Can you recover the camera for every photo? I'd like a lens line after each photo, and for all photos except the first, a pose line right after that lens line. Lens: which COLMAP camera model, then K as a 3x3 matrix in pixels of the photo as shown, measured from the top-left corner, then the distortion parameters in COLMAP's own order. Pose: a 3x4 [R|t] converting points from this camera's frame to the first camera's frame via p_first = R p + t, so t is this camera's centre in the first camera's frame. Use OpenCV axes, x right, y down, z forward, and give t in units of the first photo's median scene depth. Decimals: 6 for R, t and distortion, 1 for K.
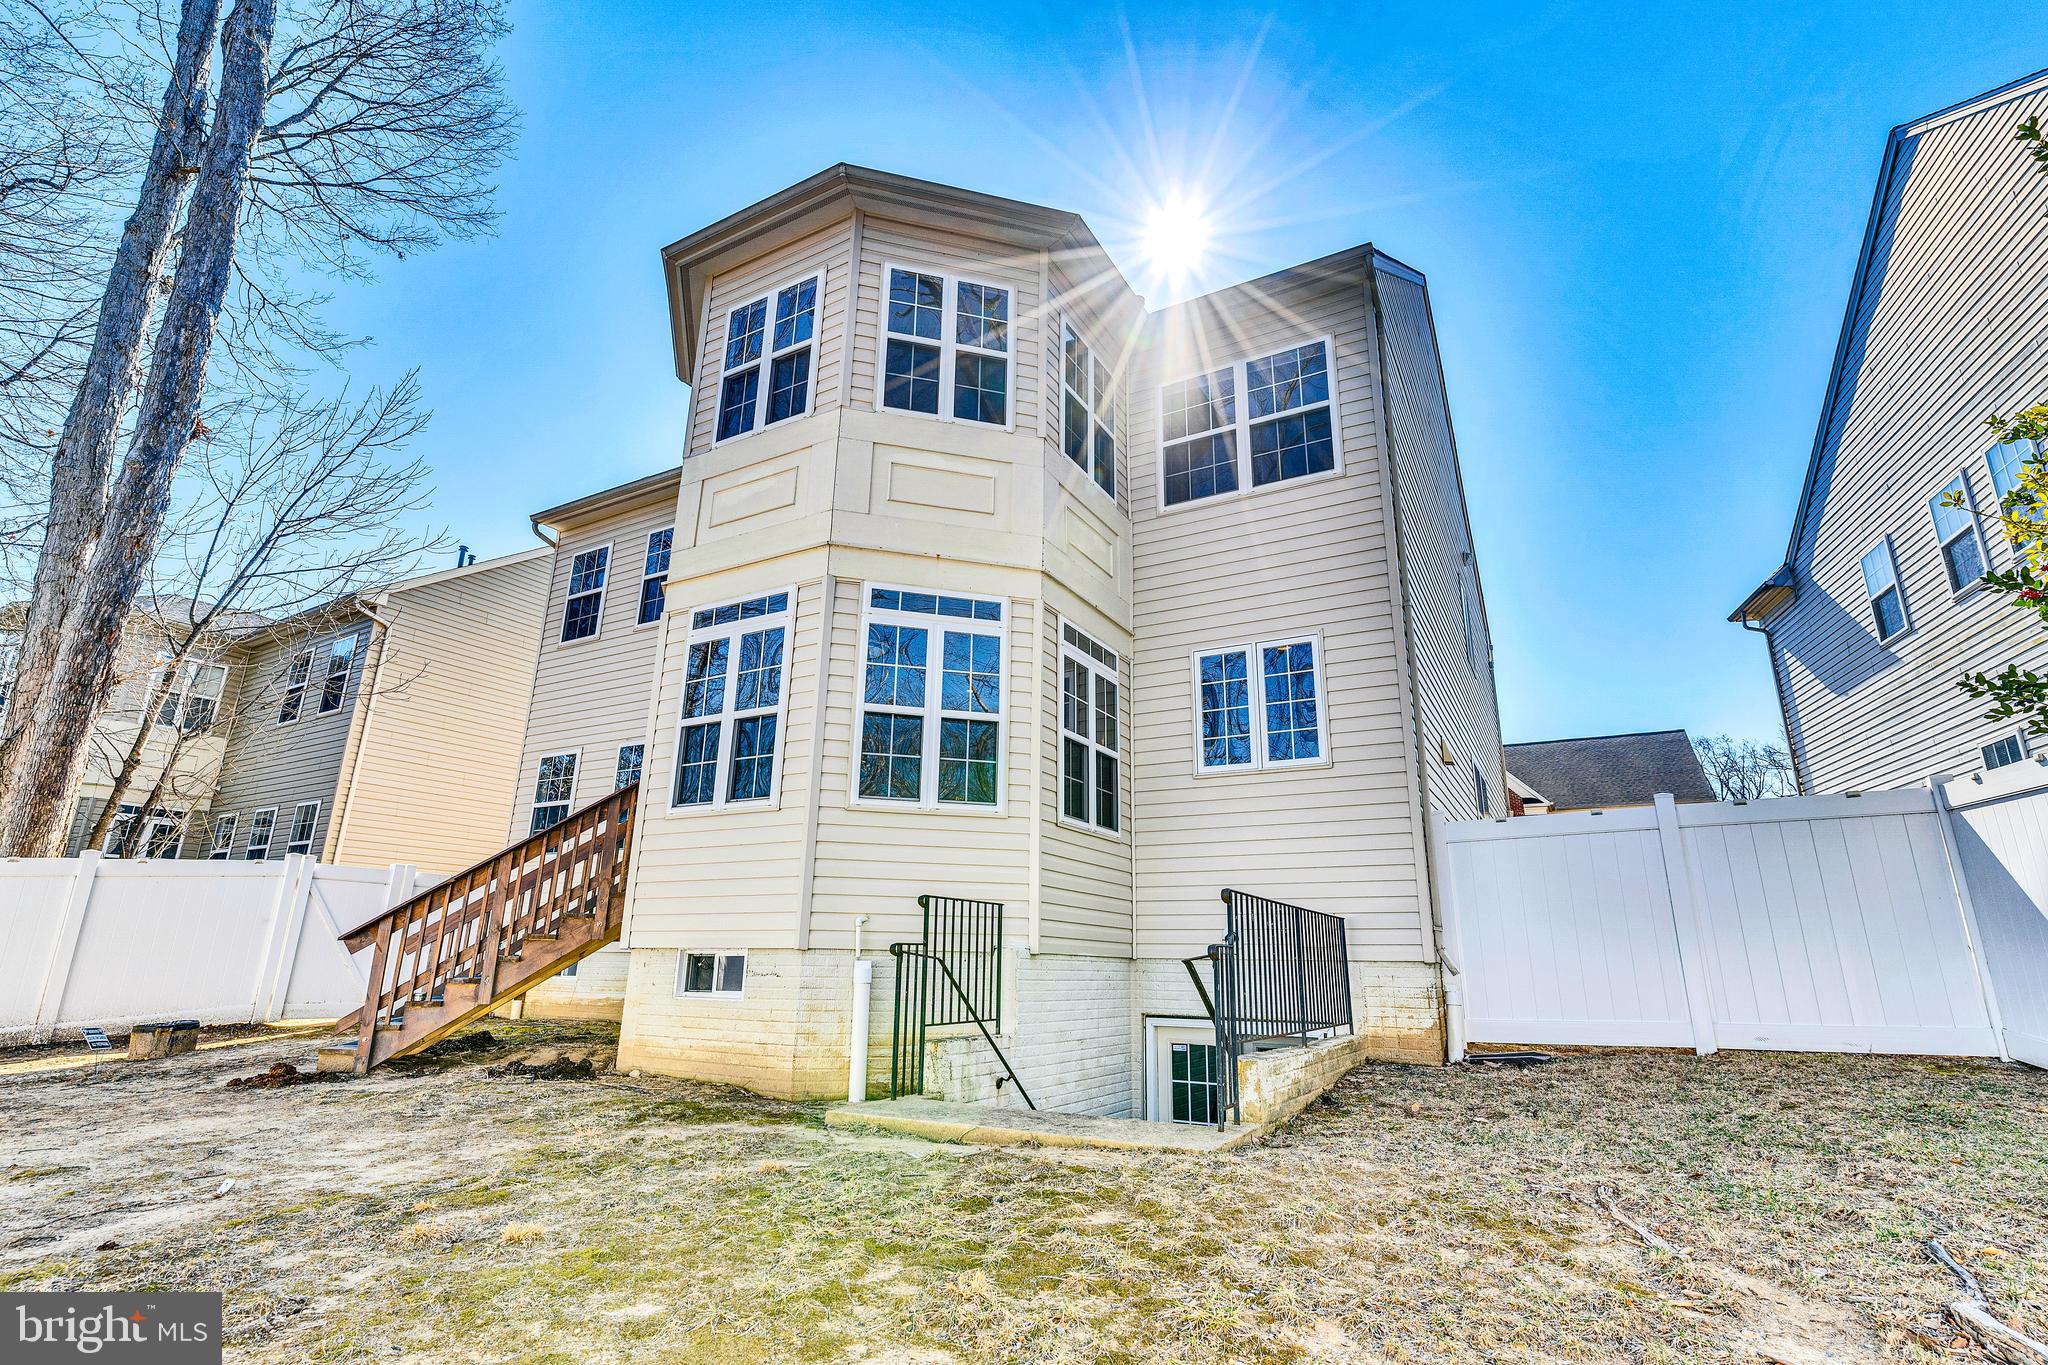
lens RADIAL K [[976.9, 0, 1024.9], [0, 976.9, 671.5], [0, 0, 1]] dist [0.001701, 0.000149]
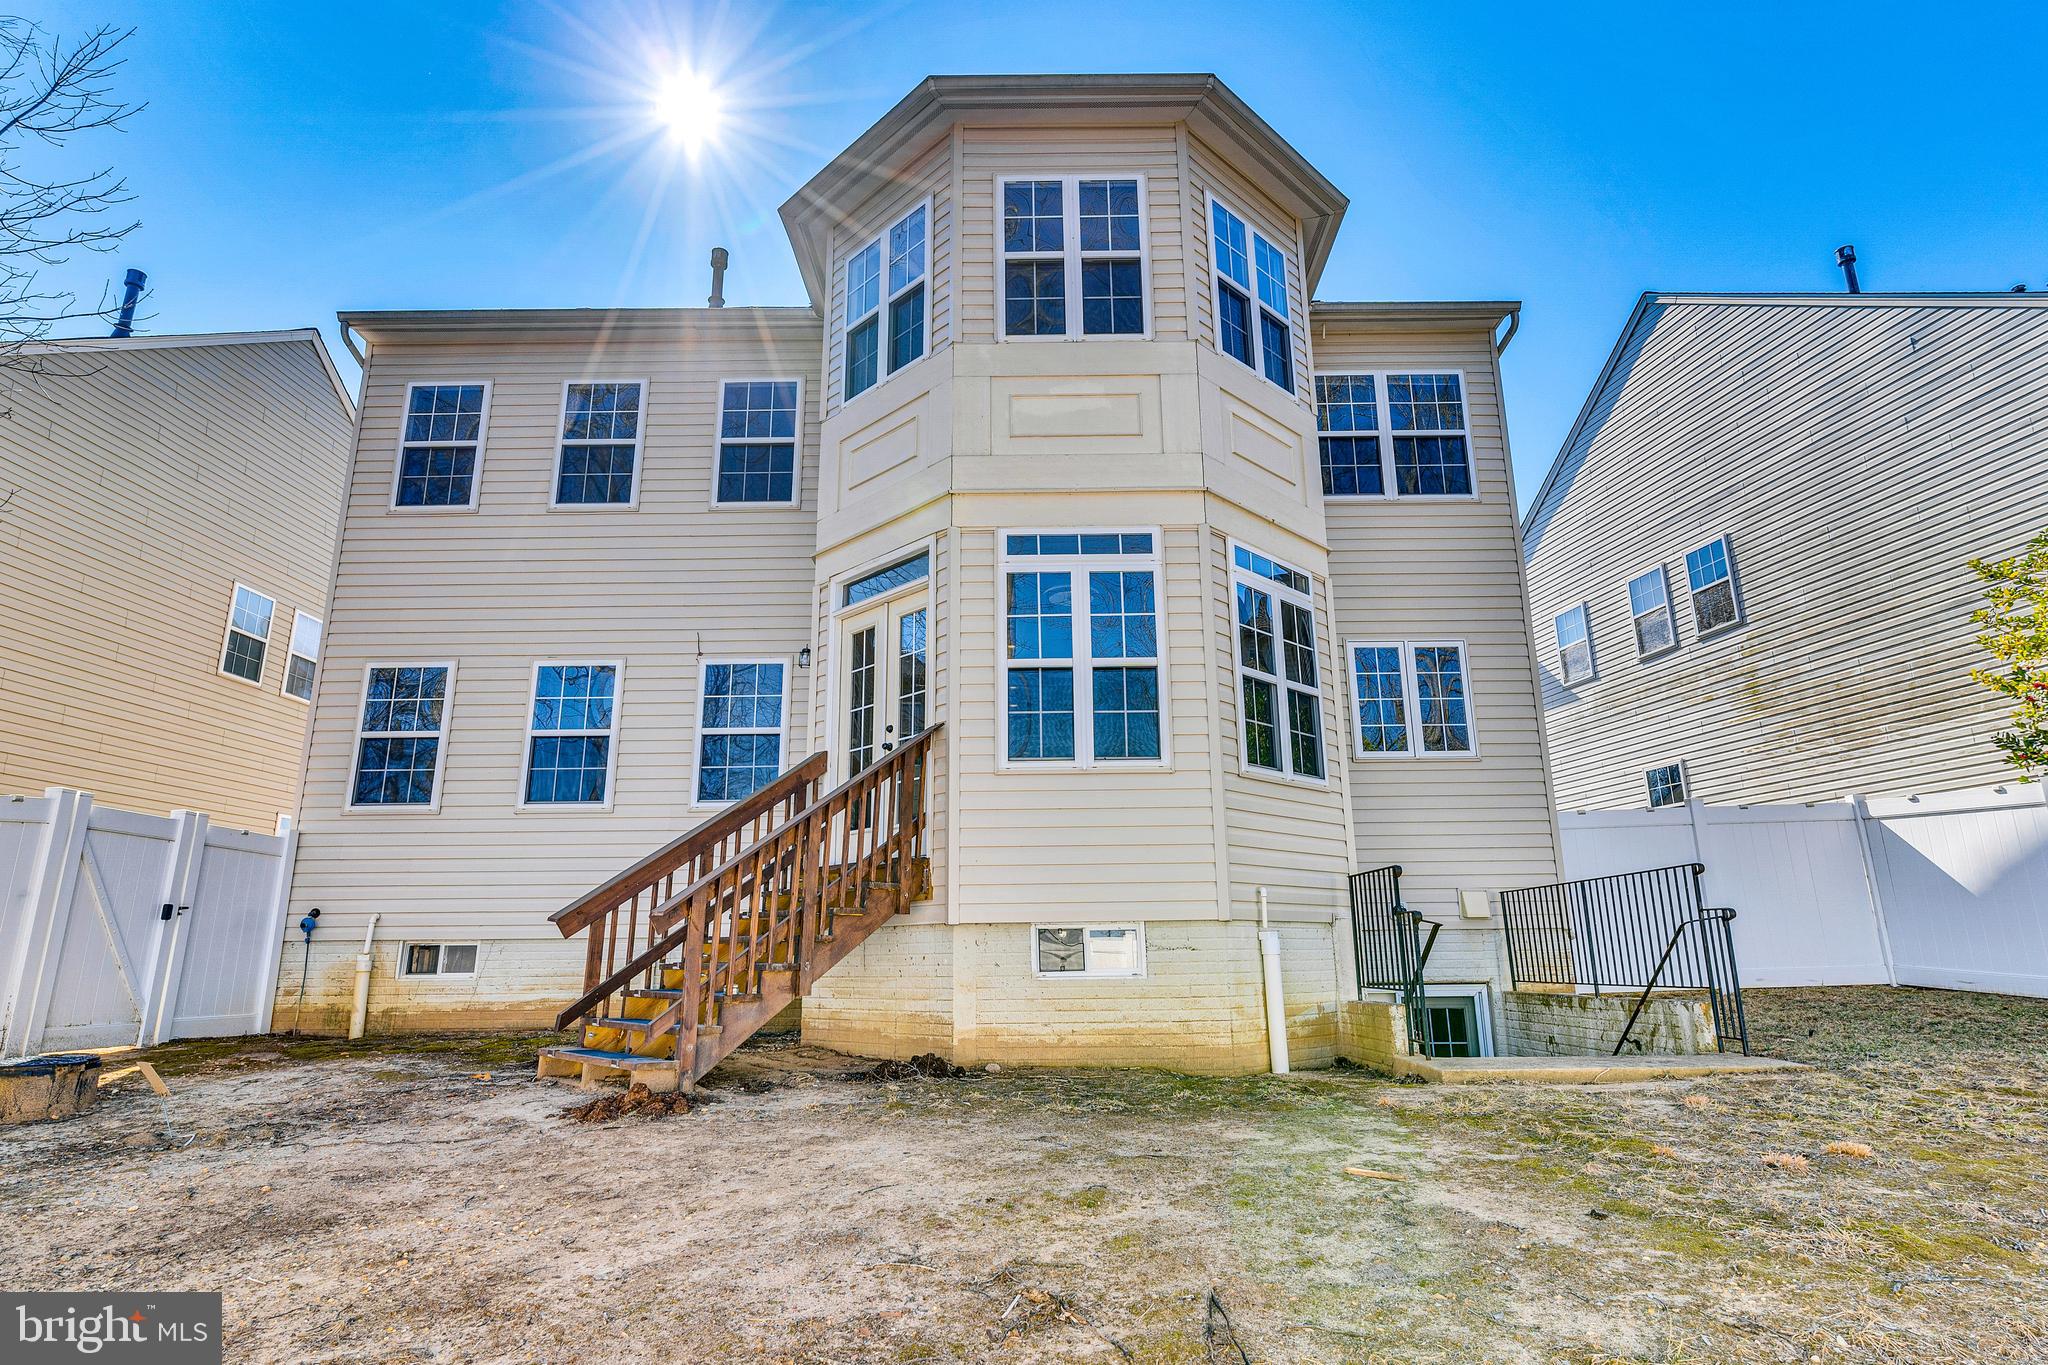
lens RADIAL K [[1091.5, 0, 1024.0], [0, 1091.5, 682.5], [0, 0, 1]] dist [-0.000961, 0.000005]
pose [[0.869922, 0.095395, 0.483875, -0.734463], [-0.118585, 0.992790, 0.017468, 0.046340], [-0.478720, -0.072576, 0.874963, 0.143885]]
